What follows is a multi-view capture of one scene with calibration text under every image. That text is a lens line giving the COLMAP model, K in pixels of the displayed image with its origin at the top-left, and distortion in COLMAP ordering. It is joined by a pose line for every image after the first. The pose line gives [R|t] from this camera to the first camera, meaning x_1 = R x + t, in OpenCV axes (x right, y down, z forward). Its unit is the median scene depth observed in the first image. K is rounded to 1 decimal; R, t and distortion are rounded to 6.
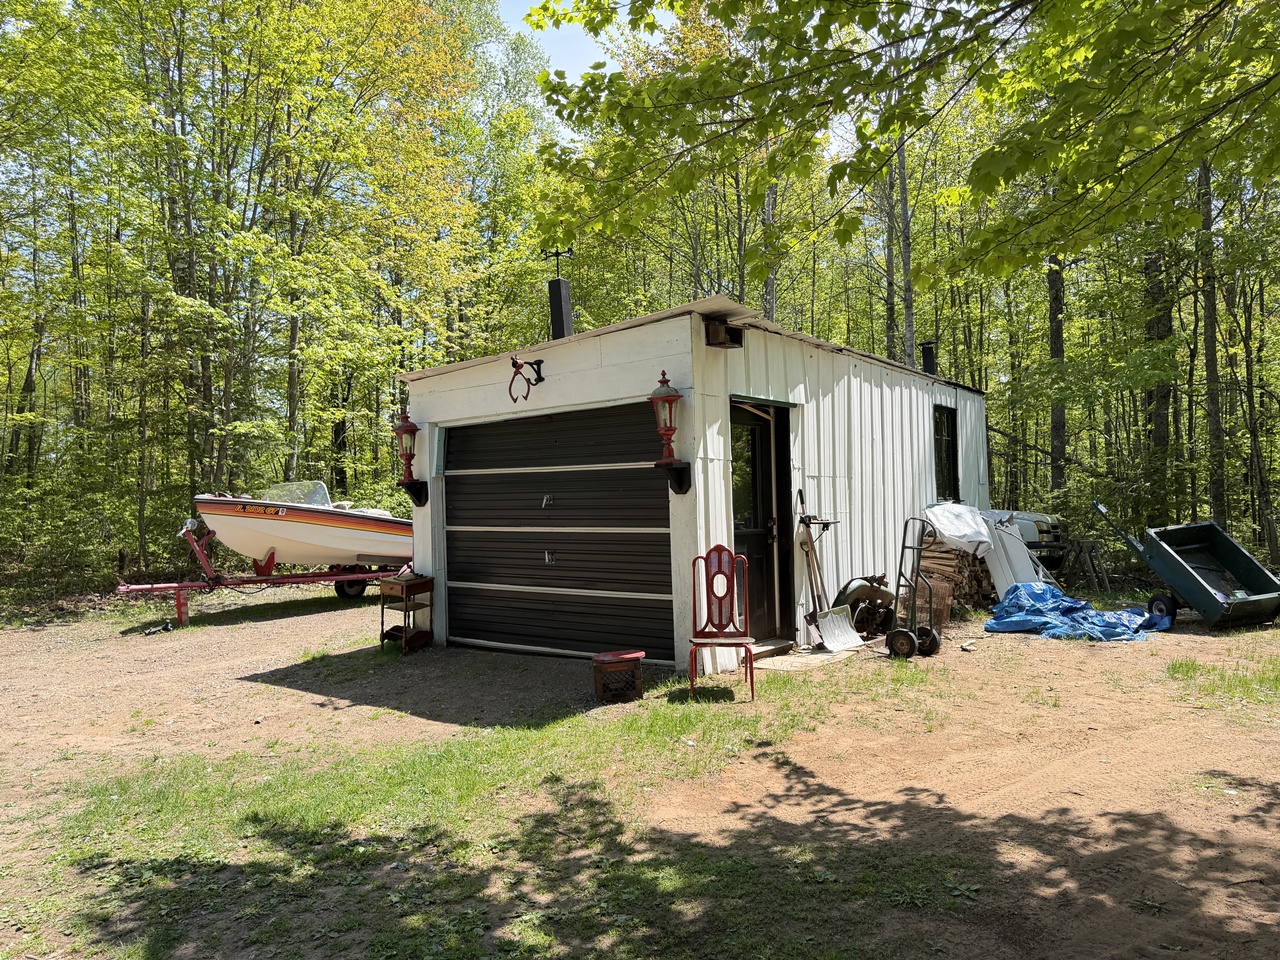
lens RADIAL K [[895.8, 0, 640.0], [0, 895.8, 480.0], [0, 0, 1]] dist [0.000344, 0.000059]
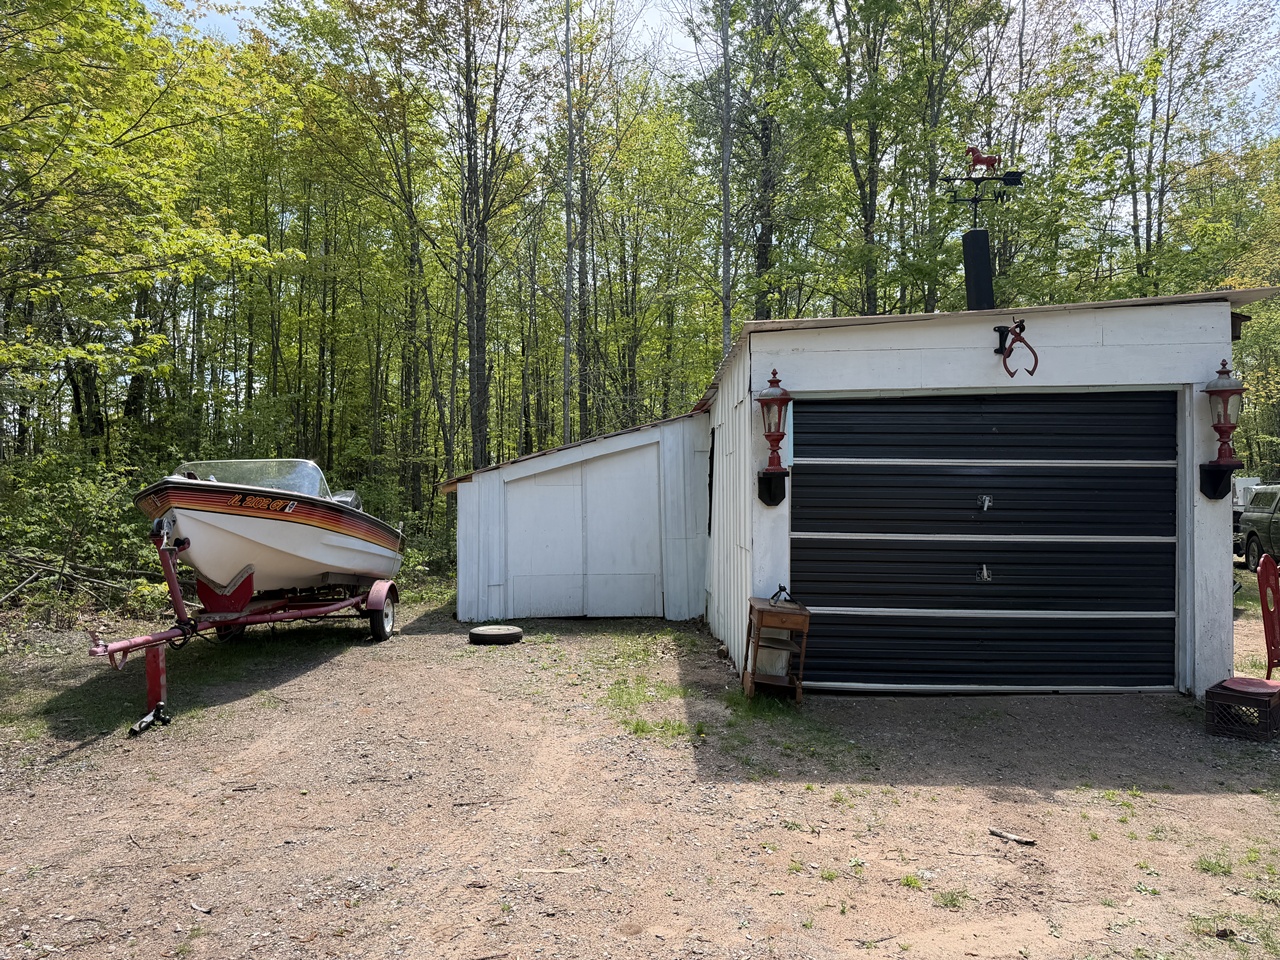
lens RADIAL K [[895.8, 0, 640.0], [0, 895.8, 480.0], [0, 0, 1]] dist [0.000344, 0.000059]
pose [[0.808236, 0.028097, 0.588187, -0.796723], [-0.030785, 0.999511, -0.005443, 0.017868], [-0.588053, -0.013708, 0.808706, 0.502202]]
